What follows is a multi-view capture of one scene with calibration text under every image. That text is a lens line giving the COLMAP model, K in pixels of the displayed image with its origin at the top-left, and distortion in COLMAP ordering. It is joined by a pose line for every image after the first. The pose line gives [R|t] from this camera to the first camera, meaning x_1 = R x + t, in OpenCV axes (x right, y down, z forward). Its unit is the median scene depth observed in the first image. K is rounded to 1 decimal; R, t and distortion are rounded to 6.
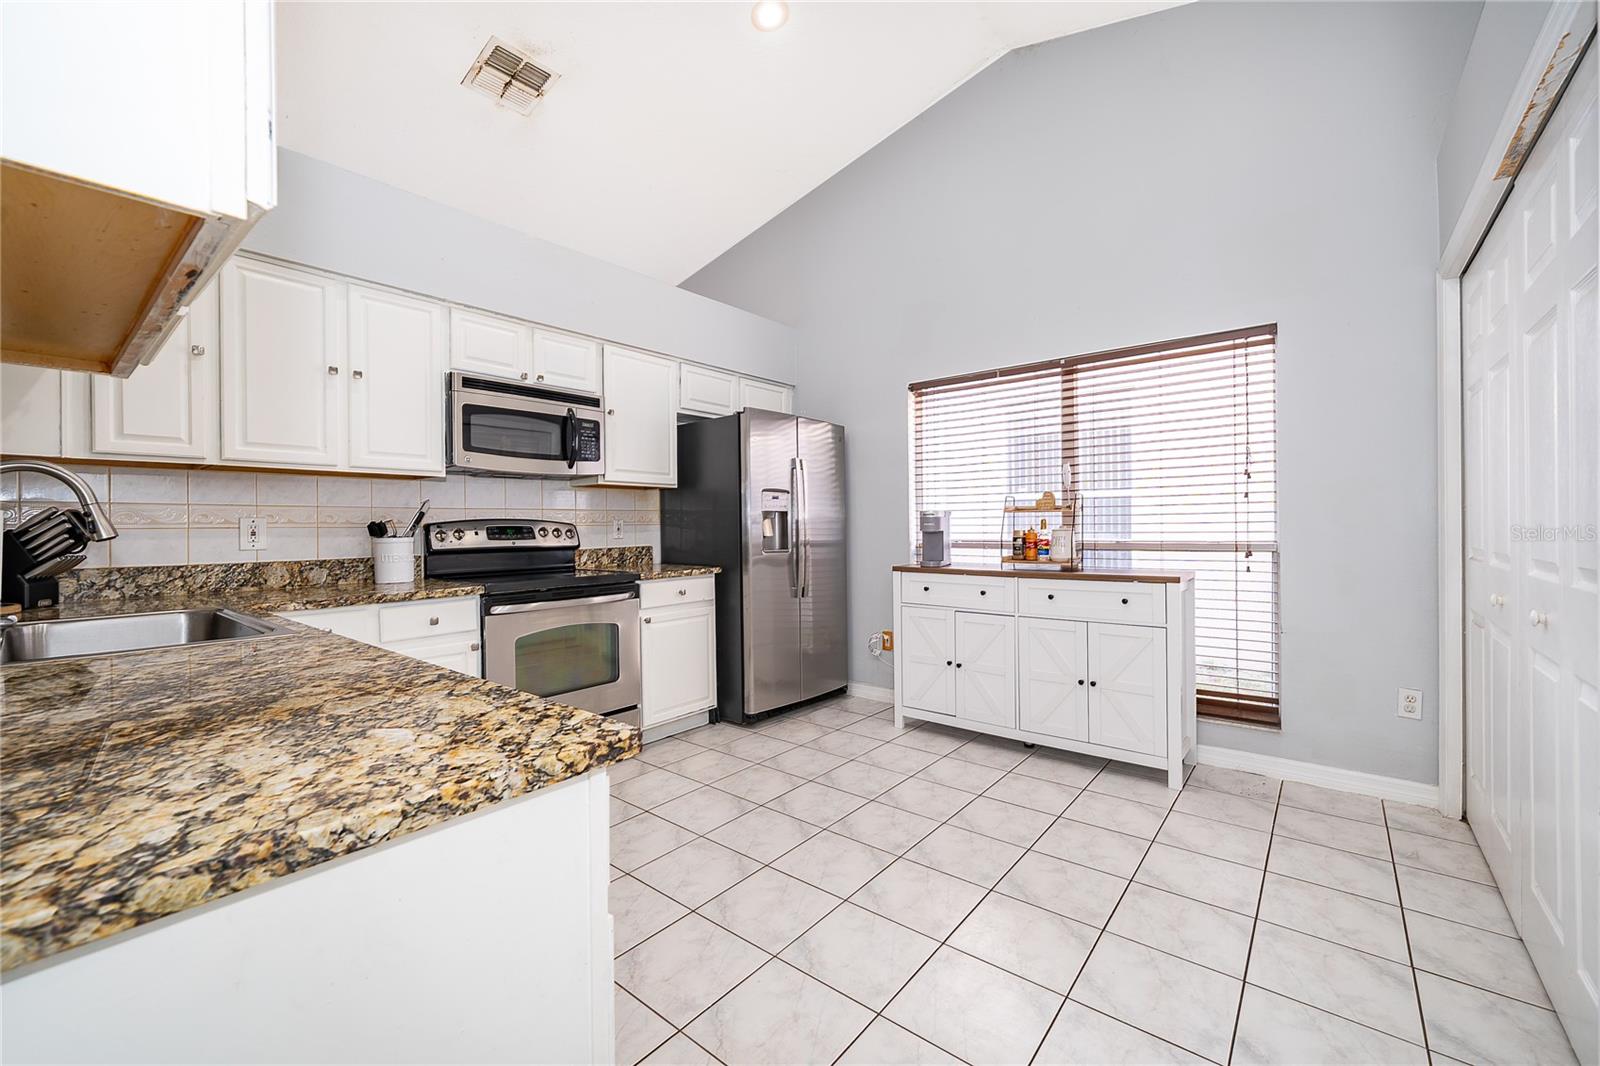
lens RADIAL K [[648.0, 0, 794.8], [0, 648.0, 536.7], [0, 0, 1]] dist [-0.002685, -0.000242]
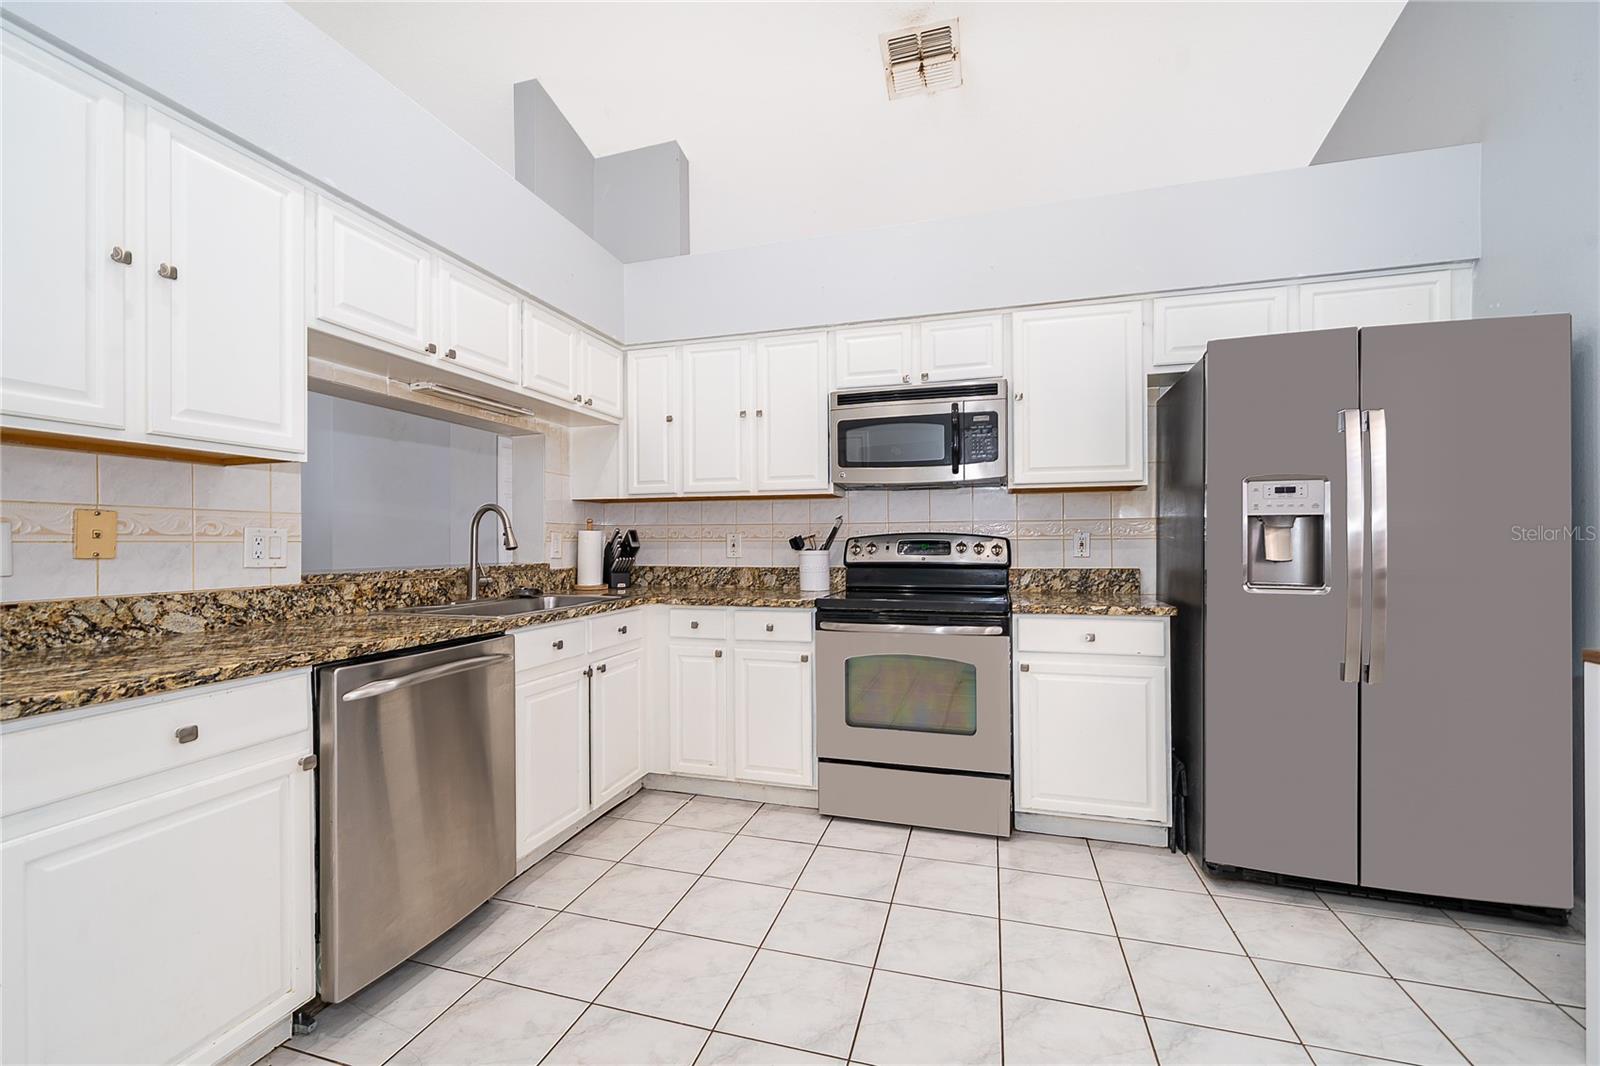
lens RADIAL K [[662.7, 0, 795.5], [0, 662.7, 546.7], [0, 0, 1]] dist [0.000496, 0.000155]
pose [[0.391258, 0.014626, -0.920165, 0.377095], [-0.015442, 0.999837, 0.009326, -0.013452], [0.920151, 0.010560, 0.391420, 0.461512]]
